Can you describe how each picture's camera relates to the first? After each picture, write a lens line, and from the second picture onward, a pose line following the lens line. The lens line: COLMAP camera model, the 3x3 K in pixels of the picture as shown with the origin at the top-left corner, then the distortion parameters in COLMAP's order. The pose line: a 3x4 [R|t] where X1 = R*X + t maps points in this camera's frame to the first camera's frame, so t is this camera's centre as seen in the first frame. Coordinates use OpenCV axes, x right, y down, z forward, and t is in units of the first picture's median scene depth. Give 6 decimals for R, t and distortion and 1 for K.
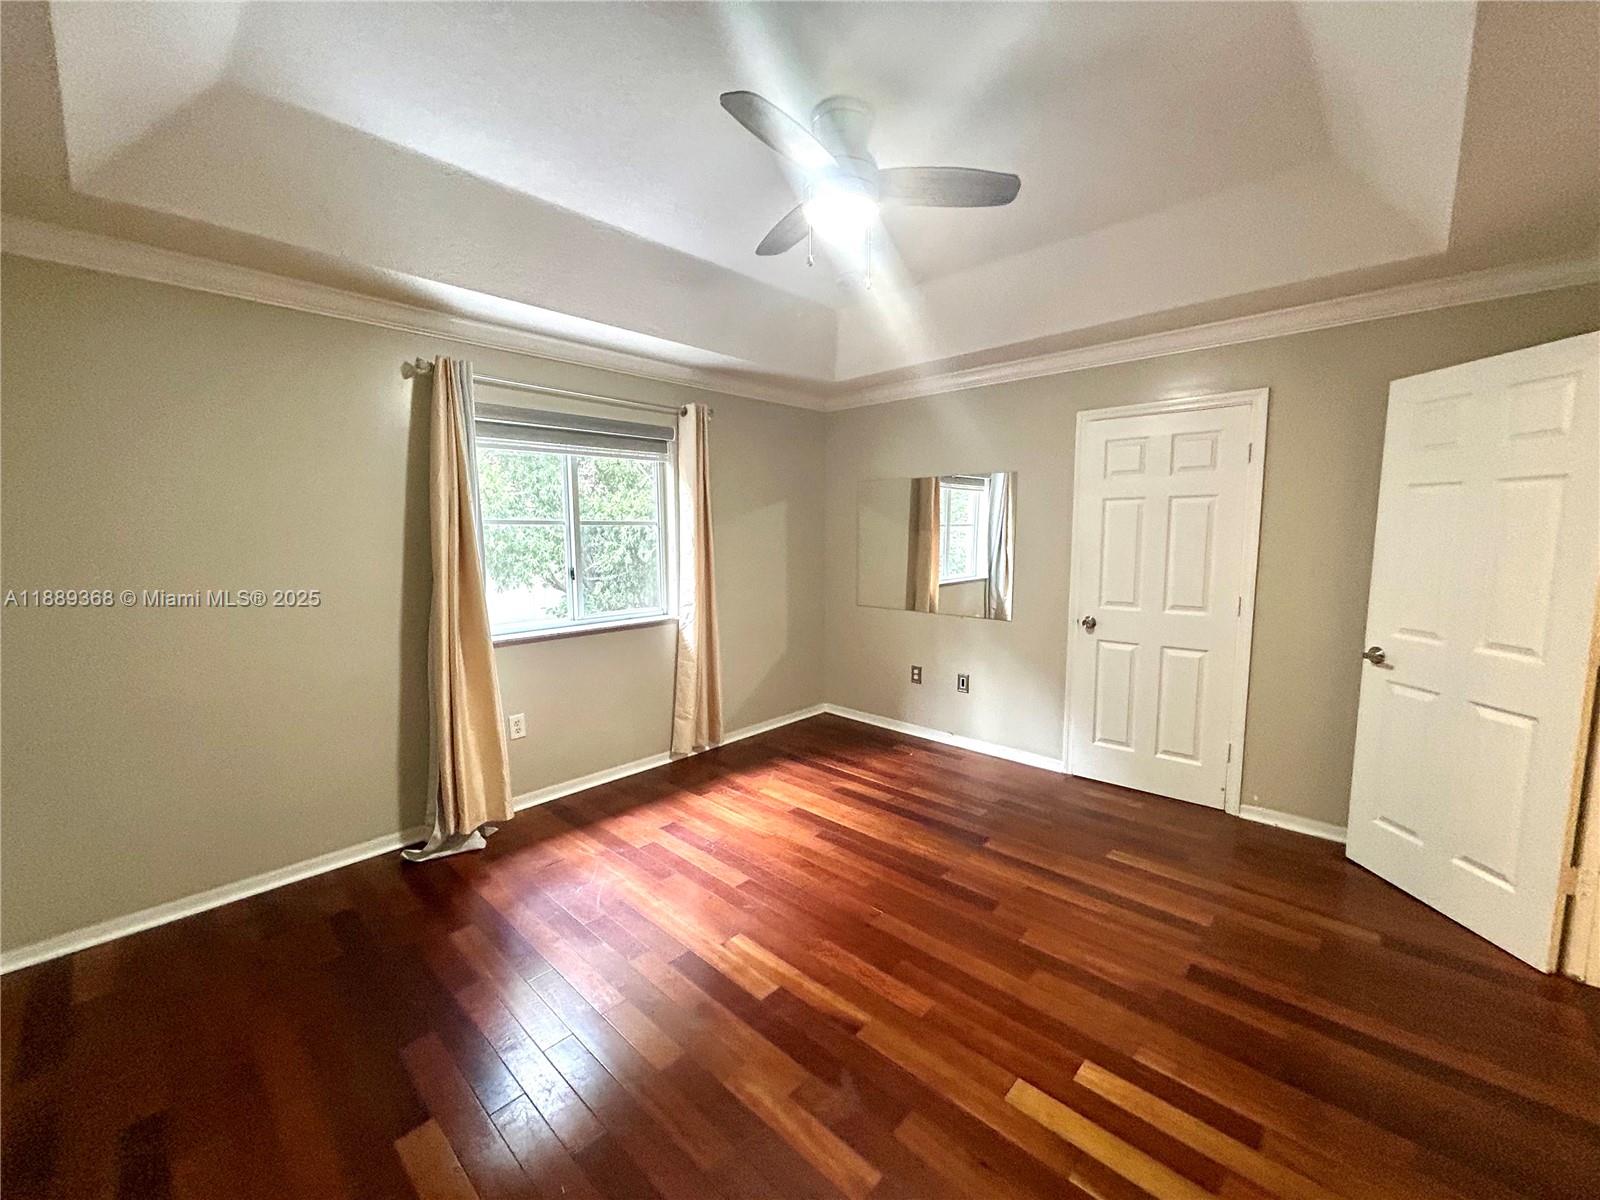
lens RADIAL K [[639.9, 0, 799.0], [0, 639.9, 600.3], [0, 0, 1]] dist [0.002908, 0.000640]
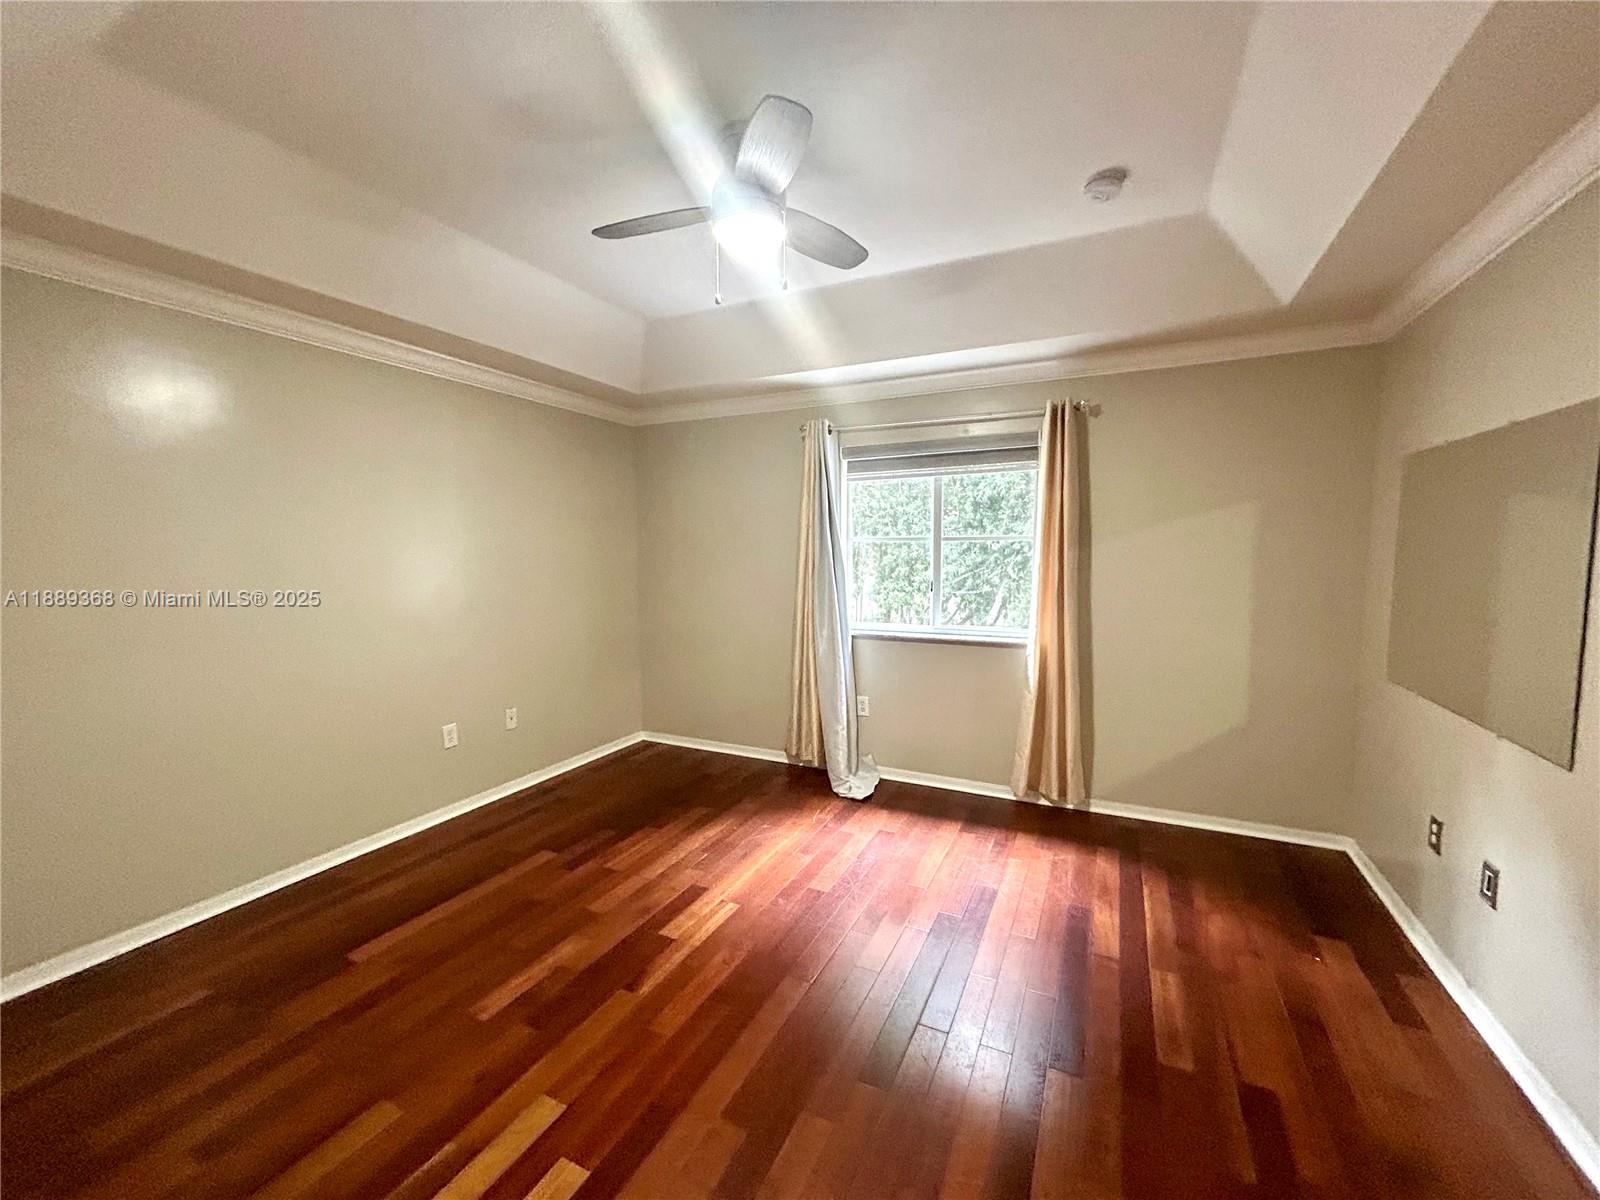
lens RADIAL K [[639.9, 0, 798.9], [0, 639.9, 599.9], [0, 0, 1]] dist [0.002908, 0.000640]
pose [[0.294928, 0.074694, -0.952595, 0.630969], [-0.101462, 0.993752, 0.046508, -0.046645], [0.950117, 0.082936, 0.300664, 0.469504]]
